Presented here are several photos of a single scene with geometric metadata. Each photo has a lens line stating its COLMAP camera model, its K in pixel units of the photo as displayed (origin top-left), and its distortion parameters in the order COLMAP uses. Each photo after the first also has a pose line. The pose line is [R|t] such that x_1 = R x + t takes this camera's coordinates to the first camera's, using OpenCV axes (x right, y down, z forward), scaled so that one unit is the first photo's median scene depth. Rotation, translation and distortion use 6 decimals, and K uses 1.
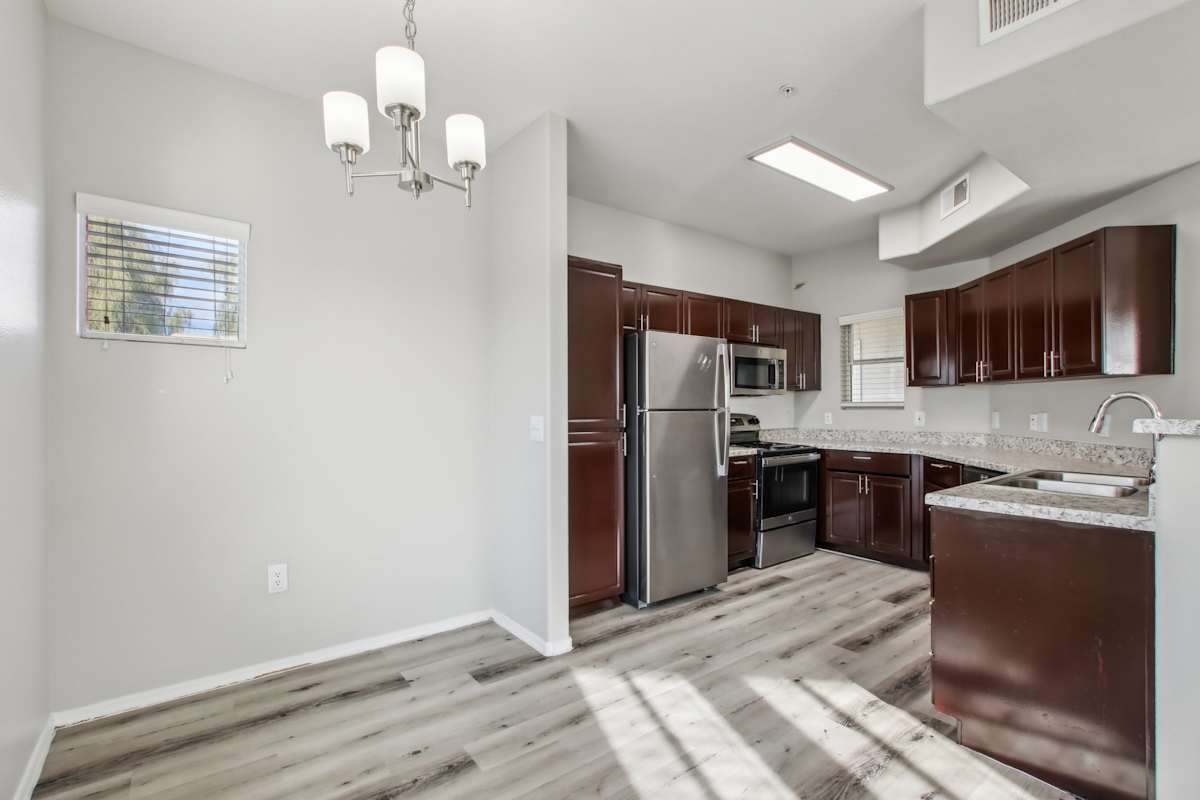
lens RADIAL K [[549.1, 0, 598.7], [0, 549.1, 403.2], [0, 0, 1]] dist [-0.014961, 0.001014]
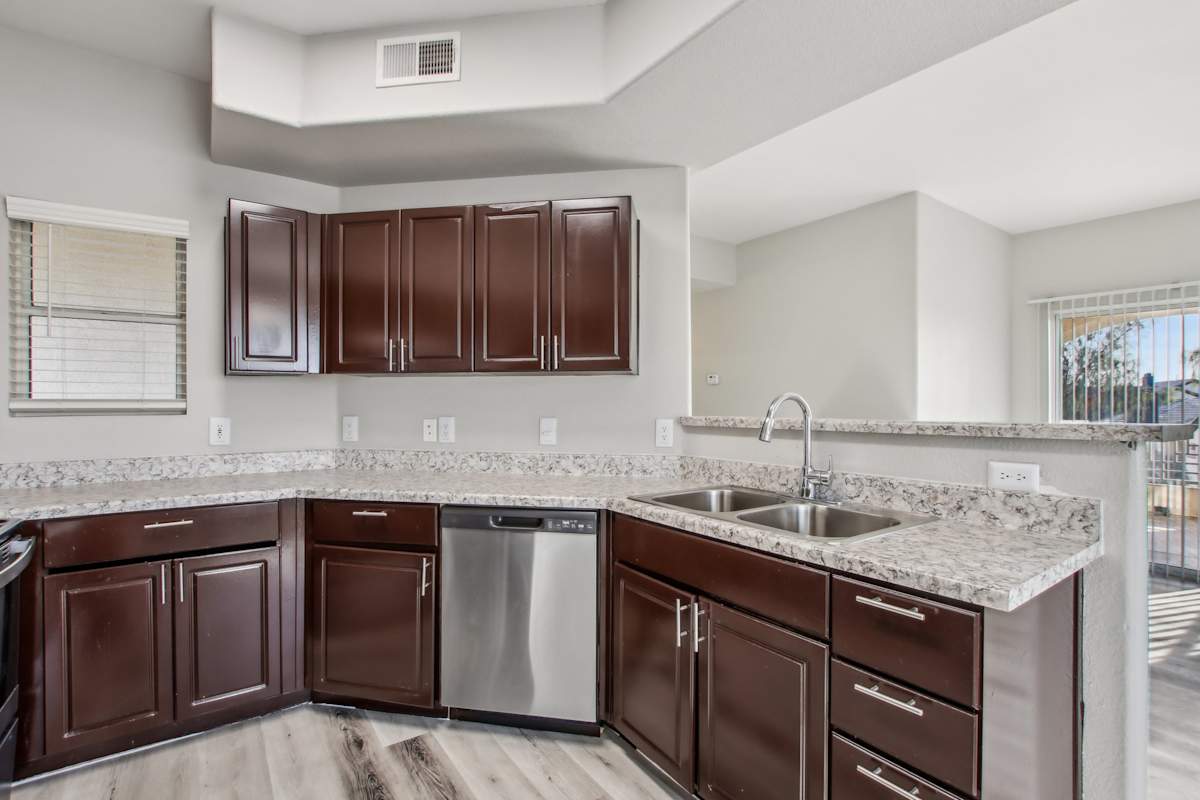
lens RADIAL K [[549.1, 0, 602.1], [0, 549.1, 404.9], [0, 0, 1]] dist [-0.014961, 0.001014]
pose [[0.031786, 0.000262, 0.999495, 0.067206], [-0.008071, 0.999967, -0.000005, -0.001133], [-0.999462, -0.008067, 0.031788, 0.849951]]
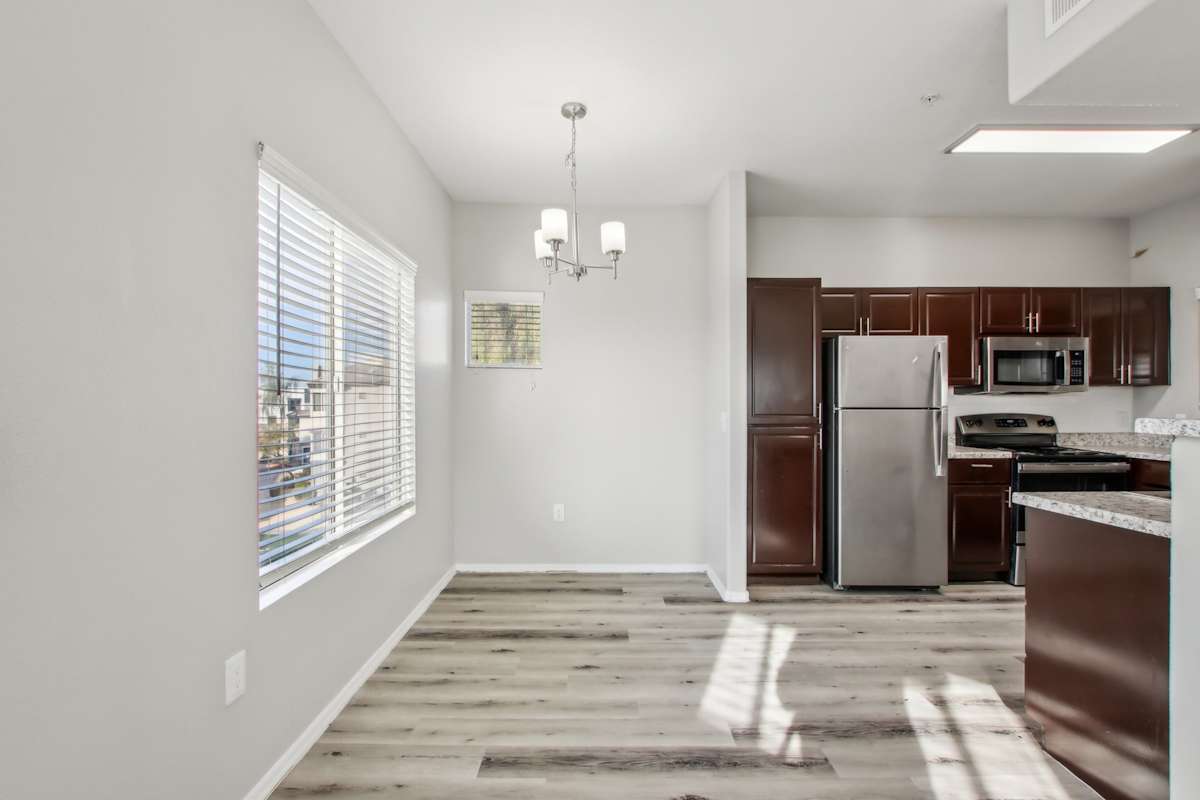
lens RADIAL K [[549.1, 0, 602.8], [0, 549.1, 405.9], [0, 0, 1]] dist [-0.014961, 0.001014]
pose [[0.797471, 0.002420, -0.603352, 0.375945], [0.002007, 0.999976, 0.006665, -0.000448], [0.603354, -0.006526, 0.797447, -0.154854]]
